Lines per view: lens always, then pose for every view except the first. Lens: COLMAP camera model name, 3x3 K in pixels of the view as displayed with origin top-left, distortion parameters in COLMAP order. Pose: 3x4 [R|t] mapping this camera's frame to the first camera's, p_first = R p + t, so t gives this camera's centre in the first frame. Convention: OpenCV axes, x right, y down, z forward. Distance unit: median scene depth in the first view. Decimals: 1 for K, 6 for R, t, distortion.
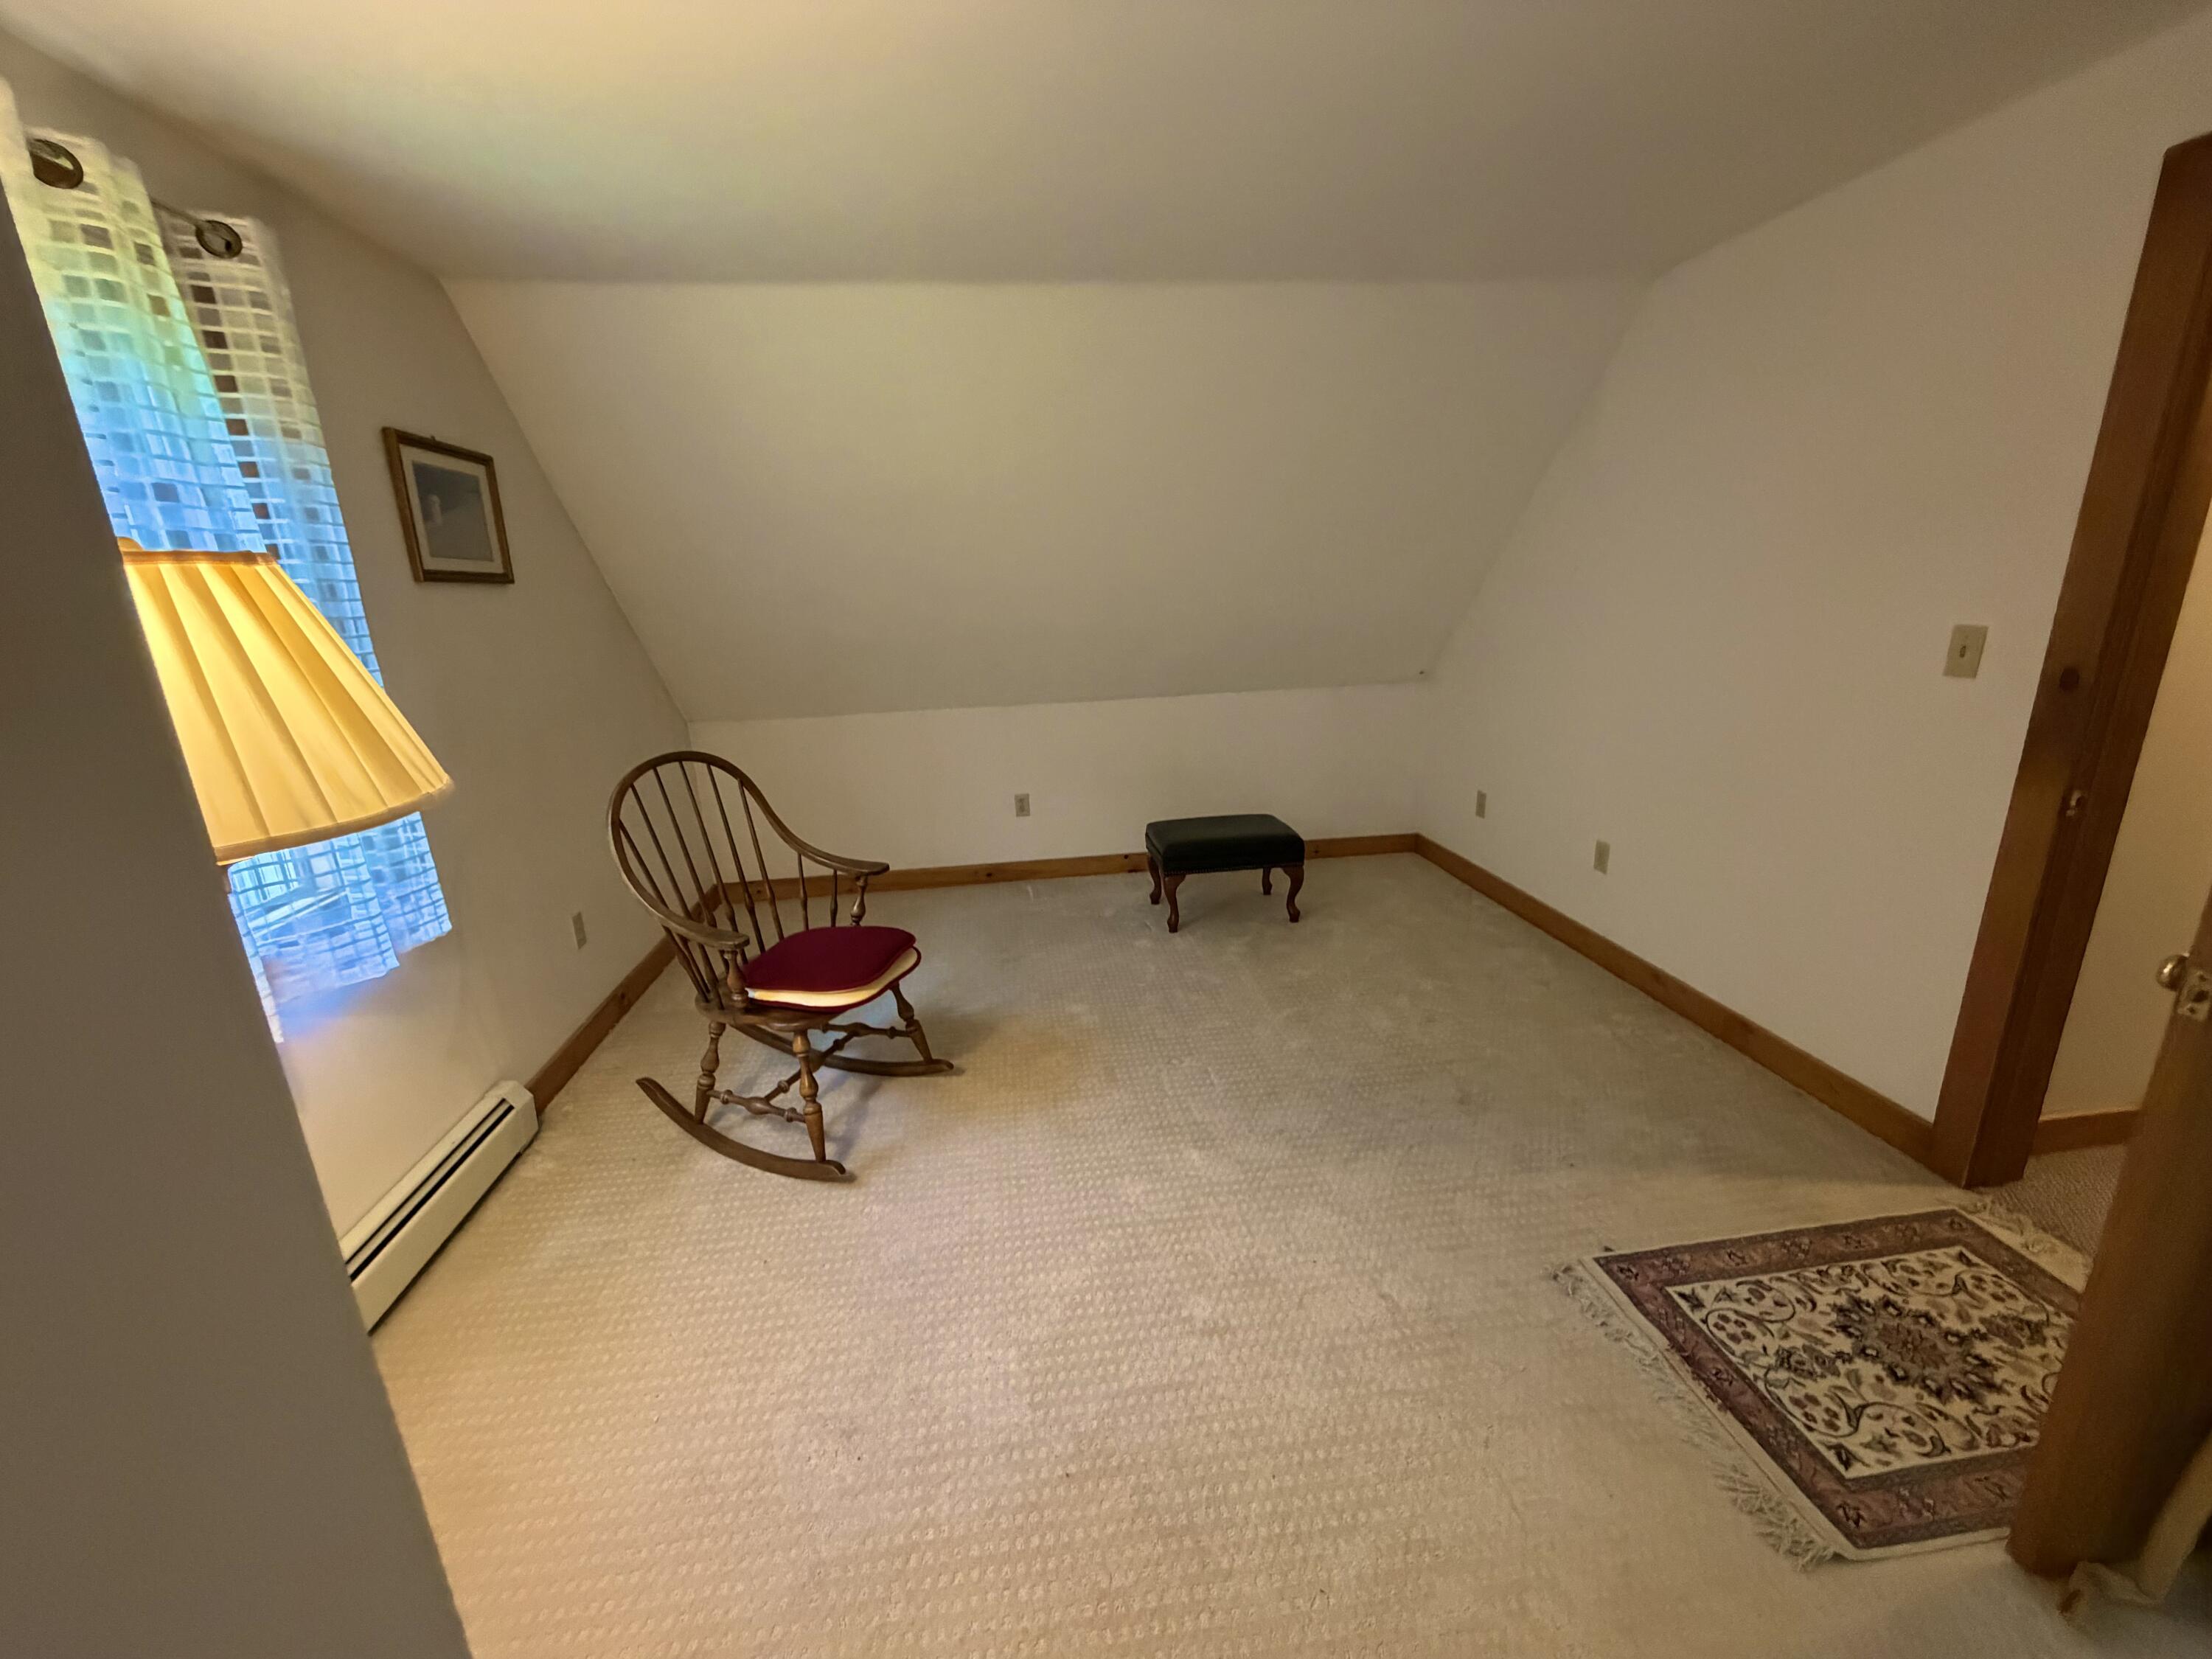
lens RADIAL K [[888.3, 0, 1099.9], [0, 888.3, 831.5], [0, 0, 1]] dist [-0.000047, 0.000351]
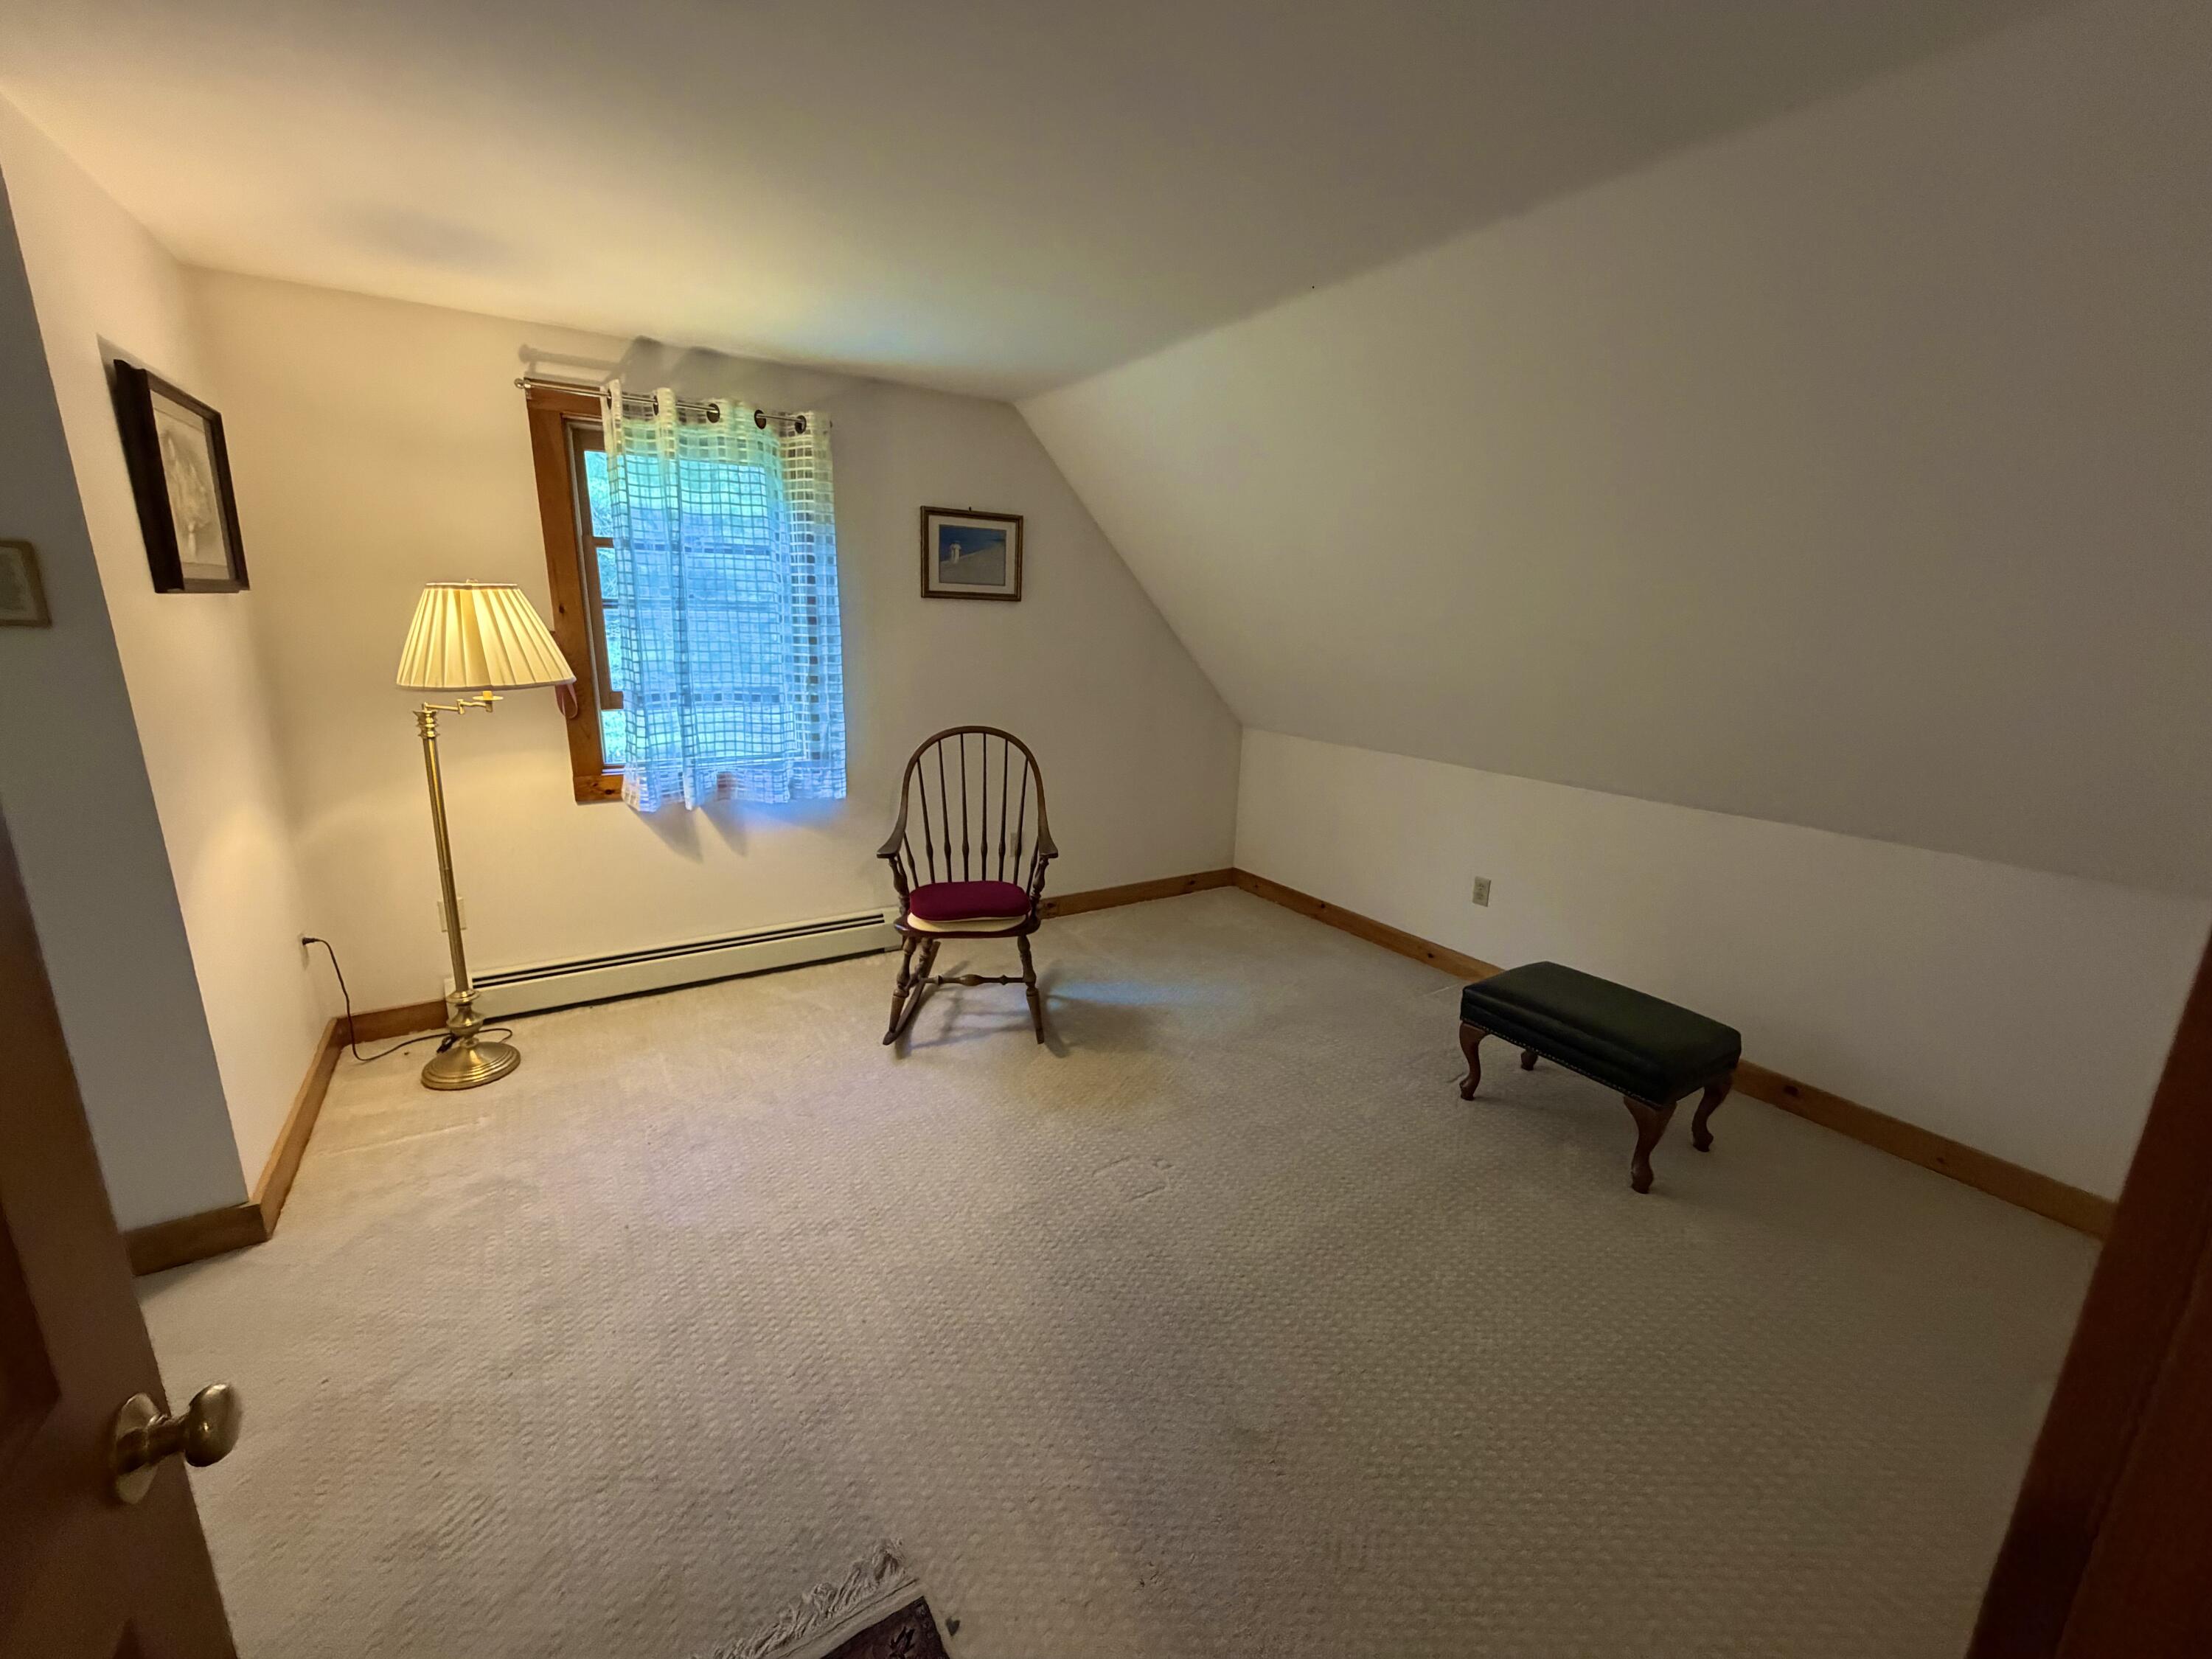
lens RADIAL K [[888.3, 0, 1099.9], [0, 888.3, 831.5], [0, 0, 1]] dist [-0.000047, 0.000351]
pose [[0.422764, 0.267089, -0.865988, 0.822916], [-0.282658, 0.946775, 0.154016, -0.194343], [0.861032, 0.179666, 0.475757, 0.517712]]
